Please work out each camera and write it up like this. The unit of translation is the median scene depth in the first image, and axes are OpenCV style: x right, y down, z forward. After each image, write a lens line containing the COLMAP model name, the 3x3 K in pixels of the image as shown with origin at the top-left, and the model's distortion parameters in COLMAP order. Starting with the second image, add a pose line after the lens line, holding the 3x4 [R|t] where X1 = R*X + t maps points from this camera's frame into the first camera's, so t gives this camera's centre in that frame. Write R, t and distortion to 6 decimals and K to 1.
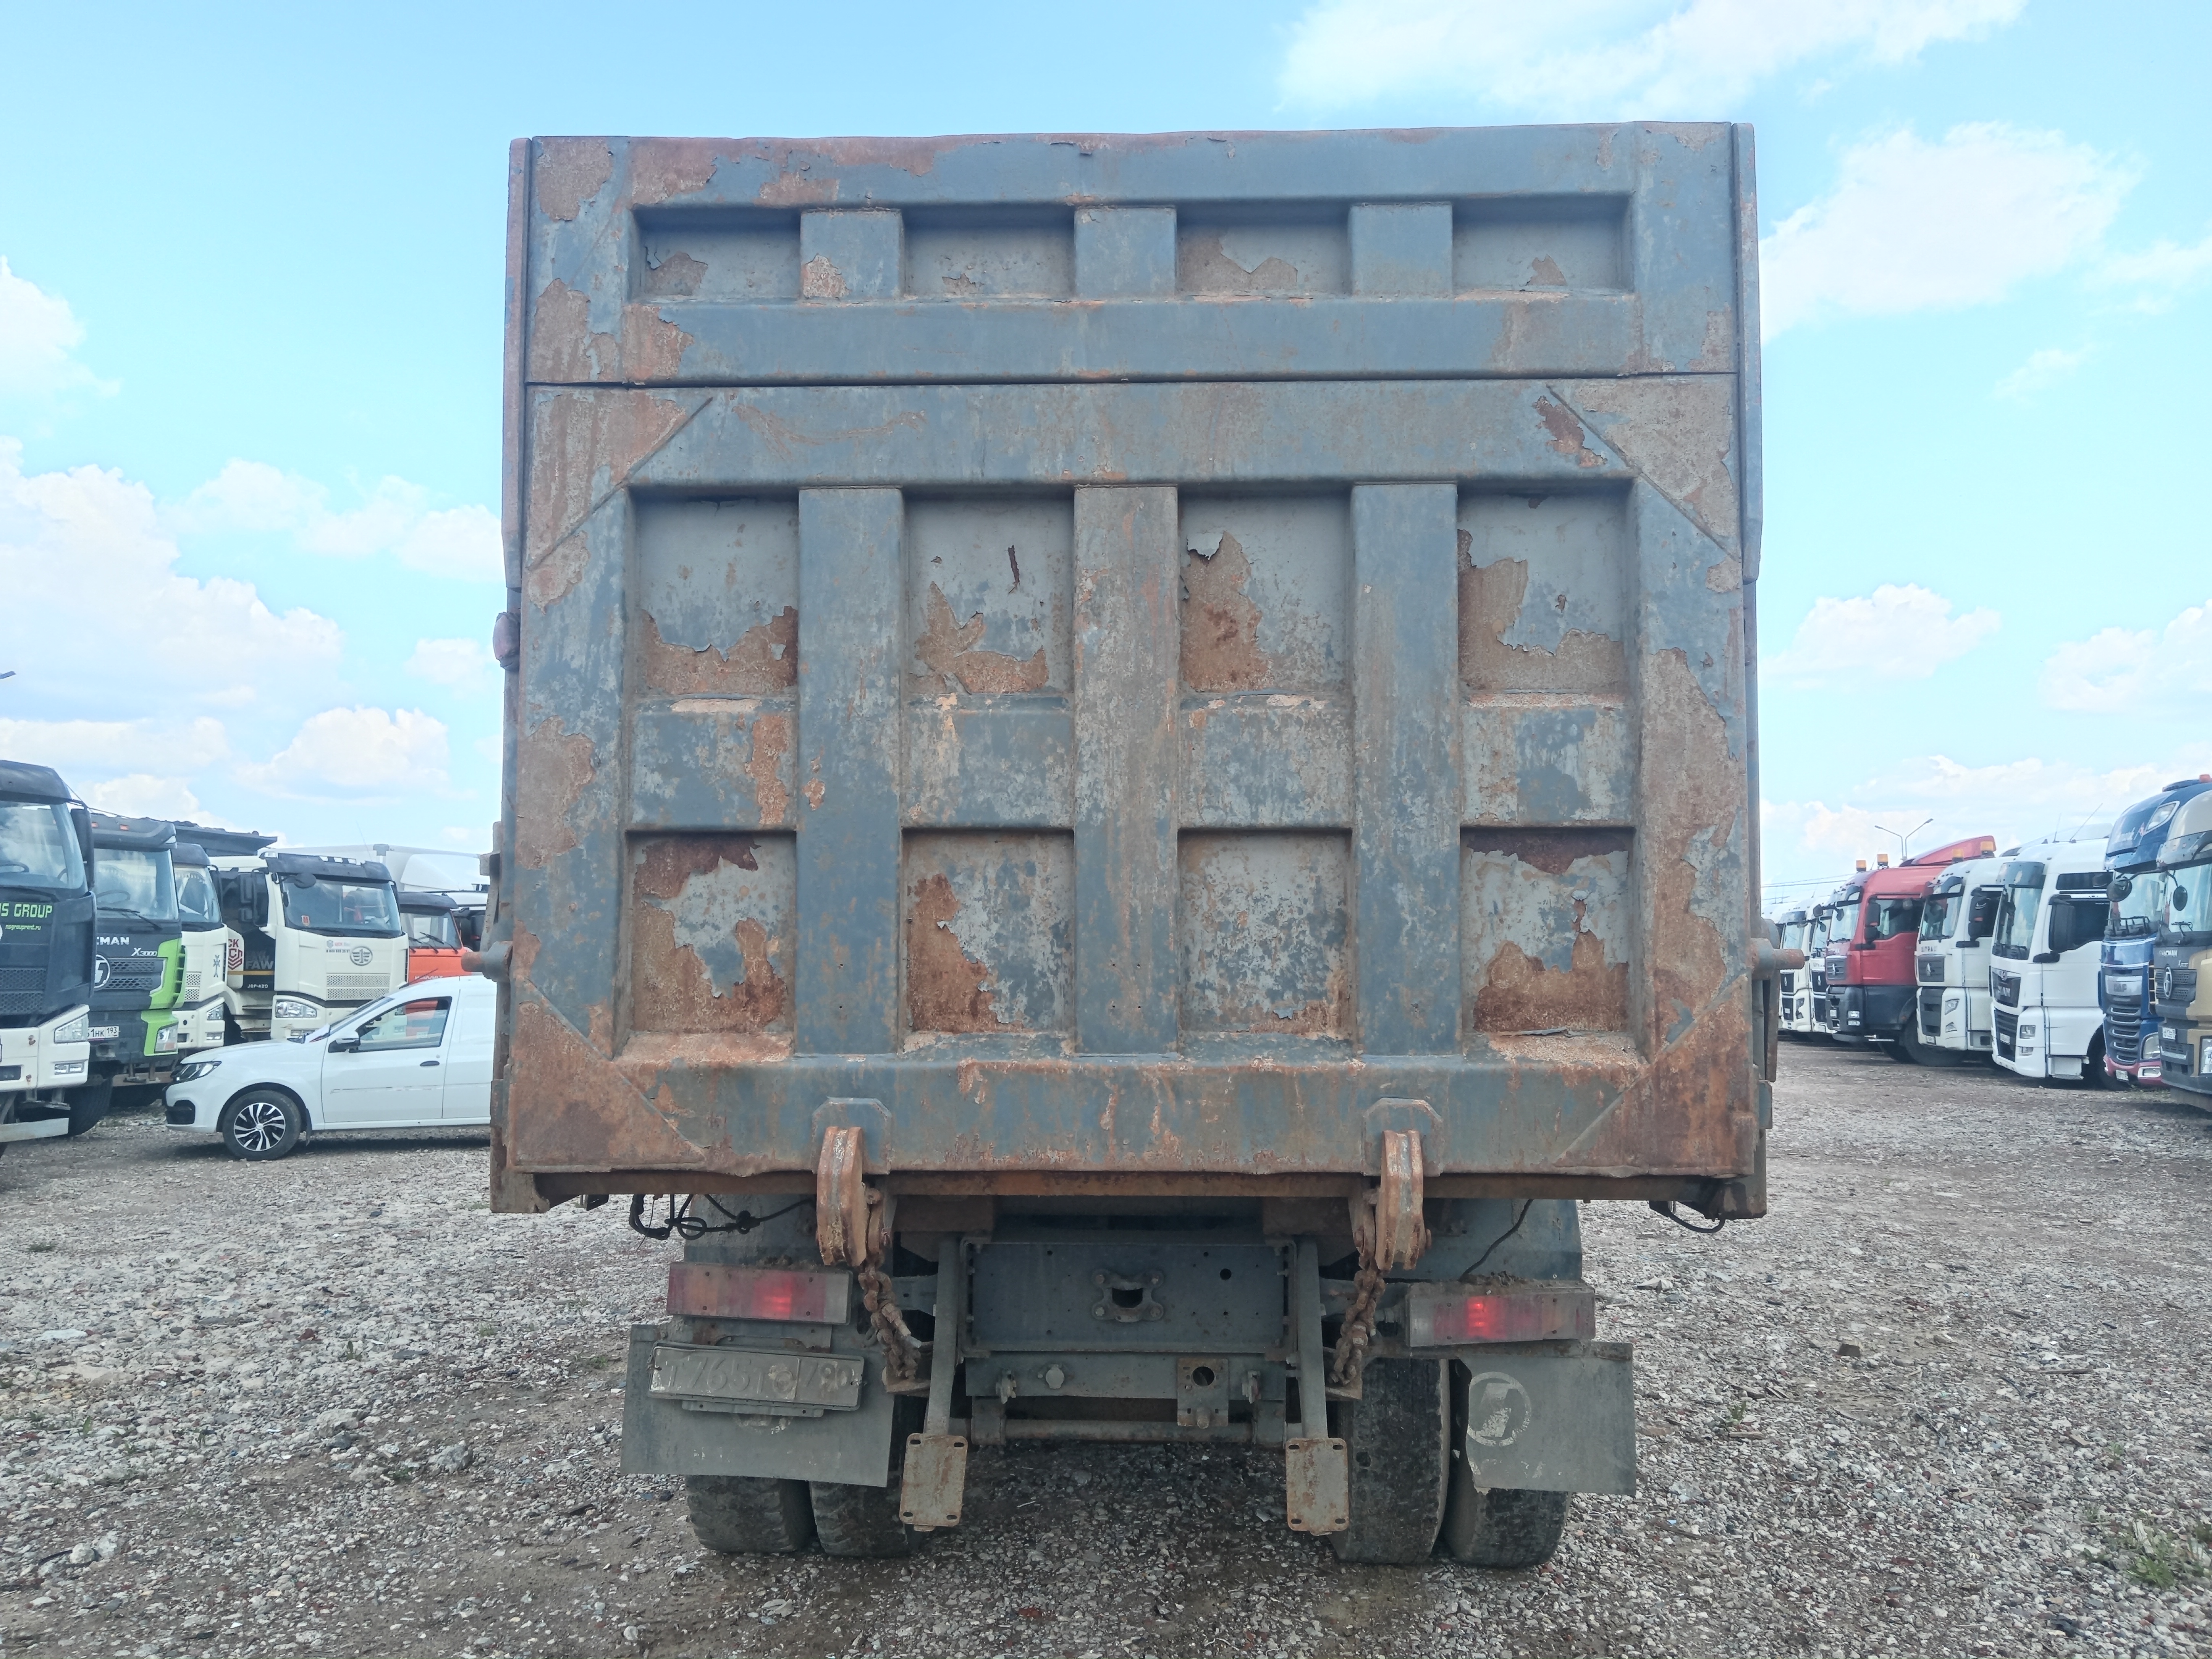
lens RADIAL K [[1713.9, 0, 1106.1], [0, 1713.9, 825.6], [0, 0, 1]] dist [0.003443, -0.005659]
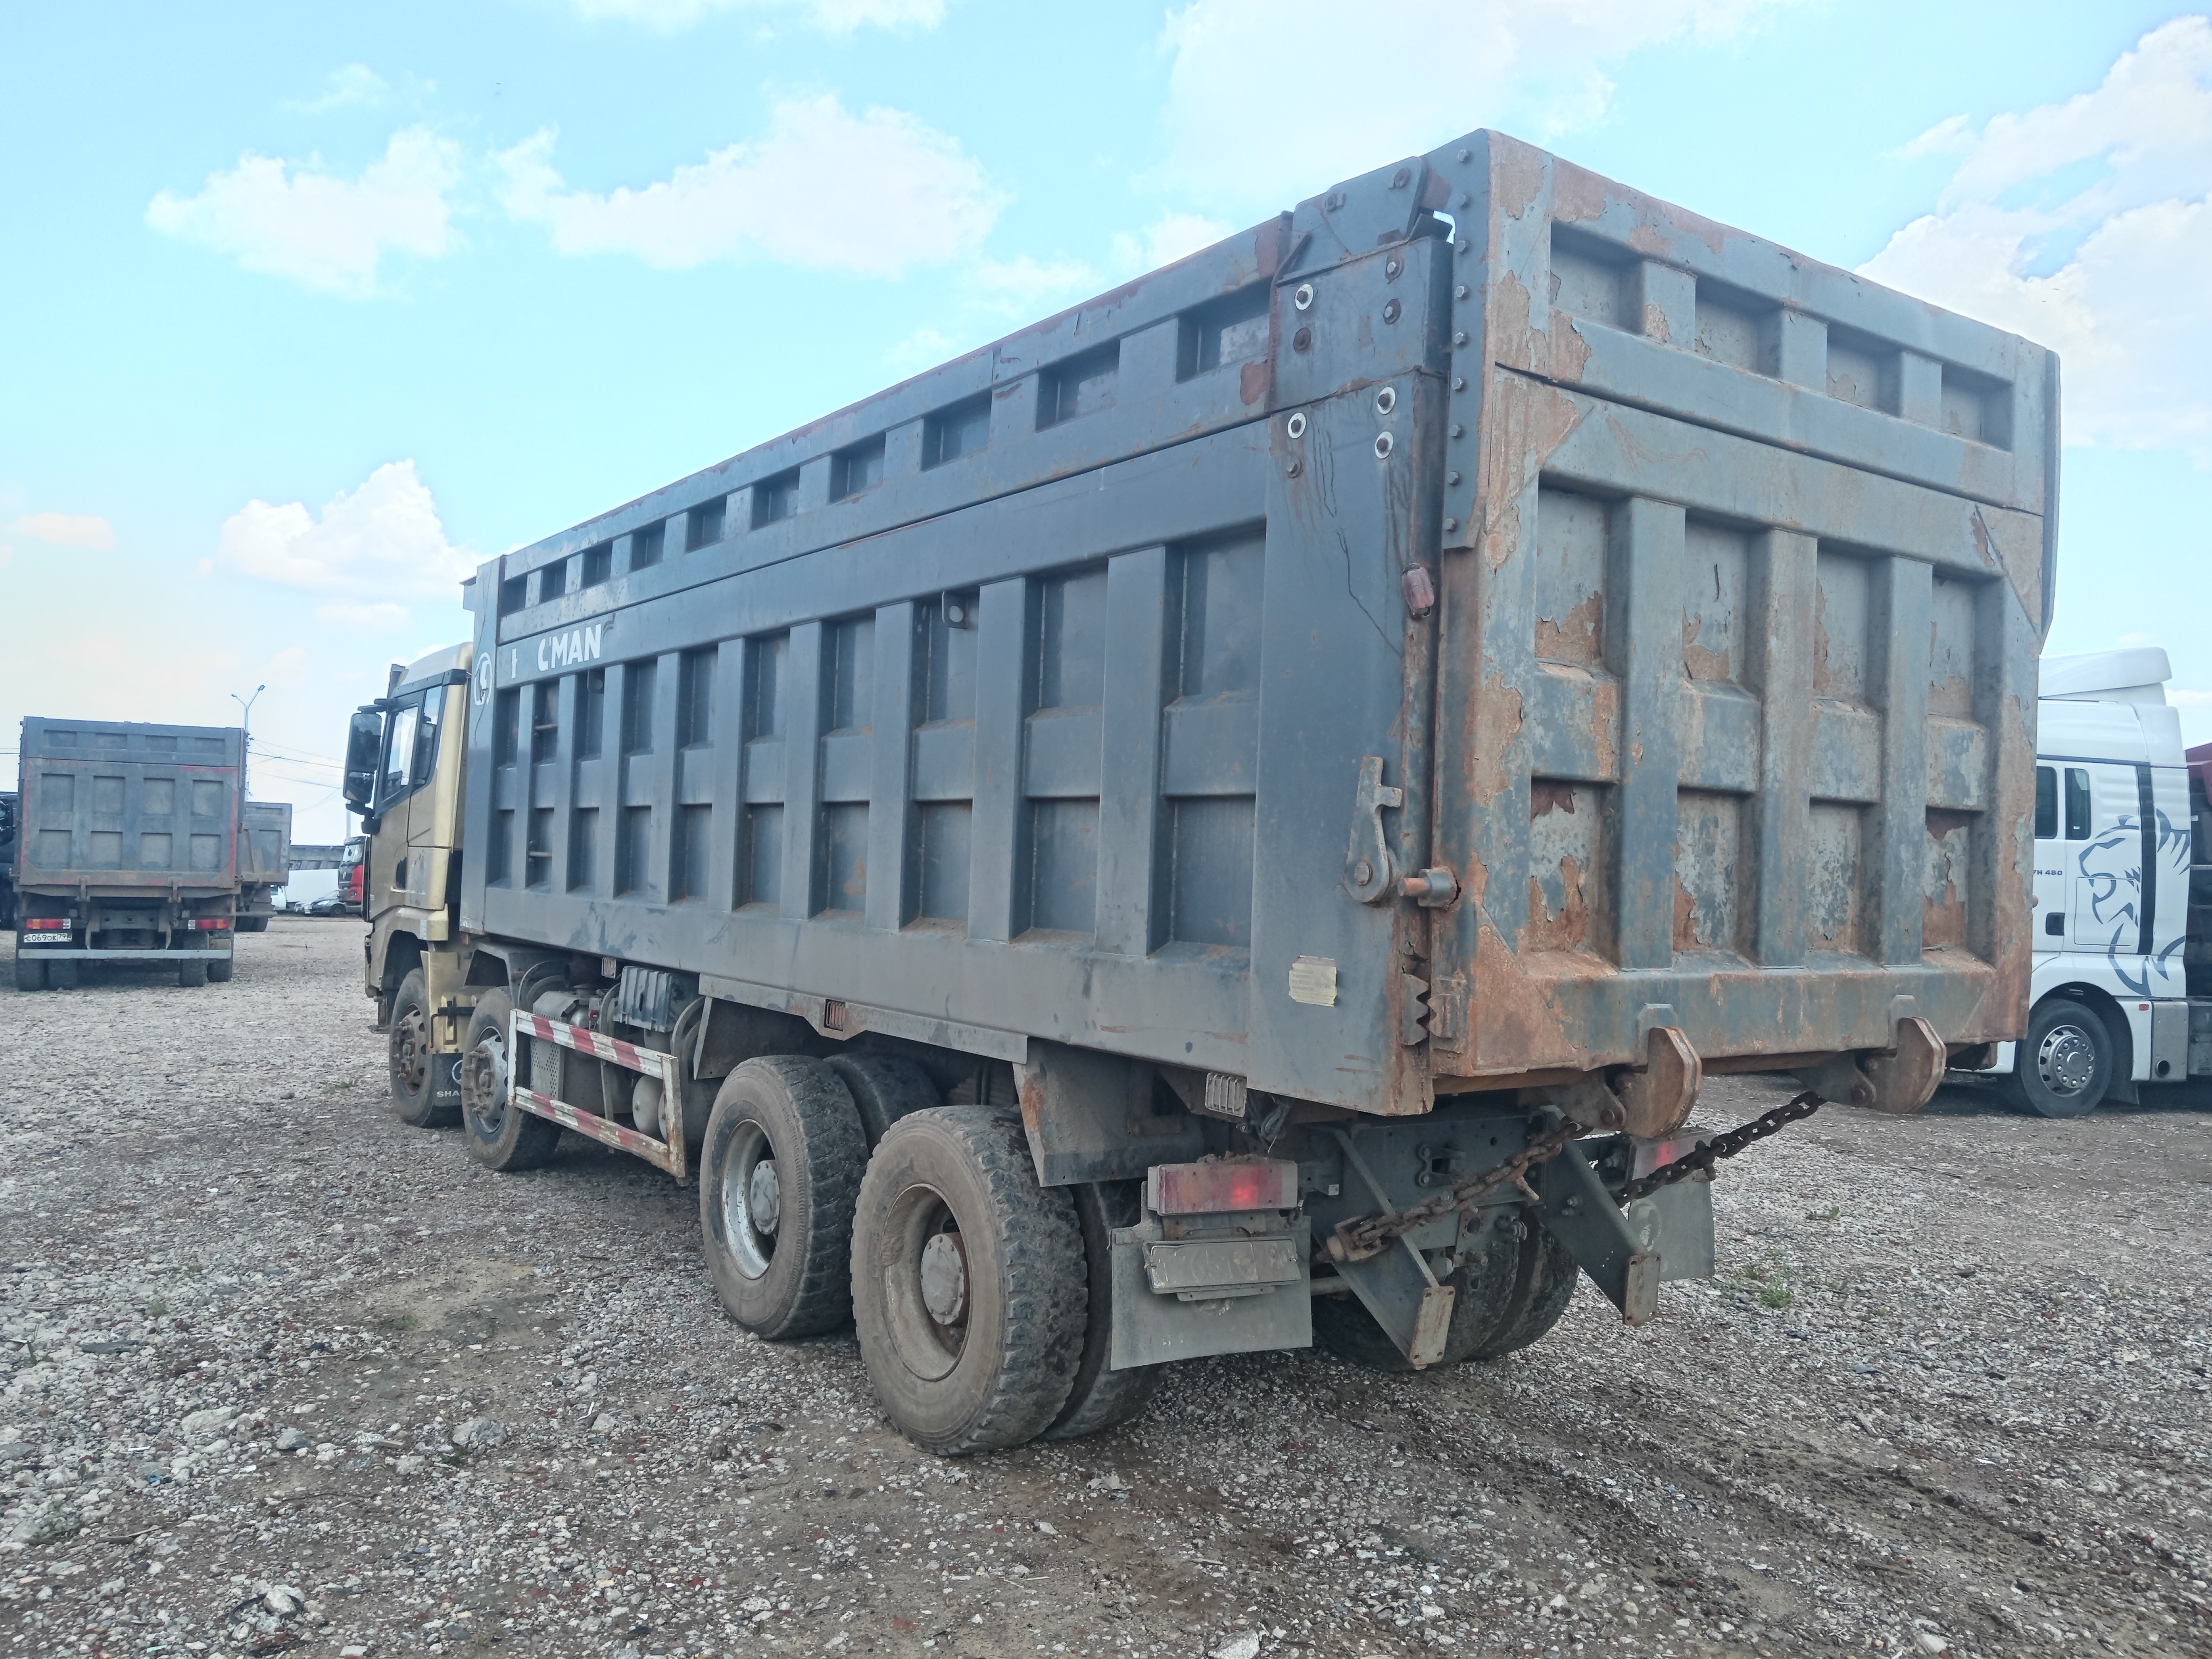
lens RADIAL K [[1716.9, 0, 1106.0], [0, 1716.9, 829.5], [0, 0, 1]] dist [-0.003065, 0.005487]
pose [[0.804625, 0.037360, 0.592607, -1.164147], [-0.072612, 0.996719, 0.035755, 0.017916], [-0.589327, -0.071800, 0.804697, 0.241084]]
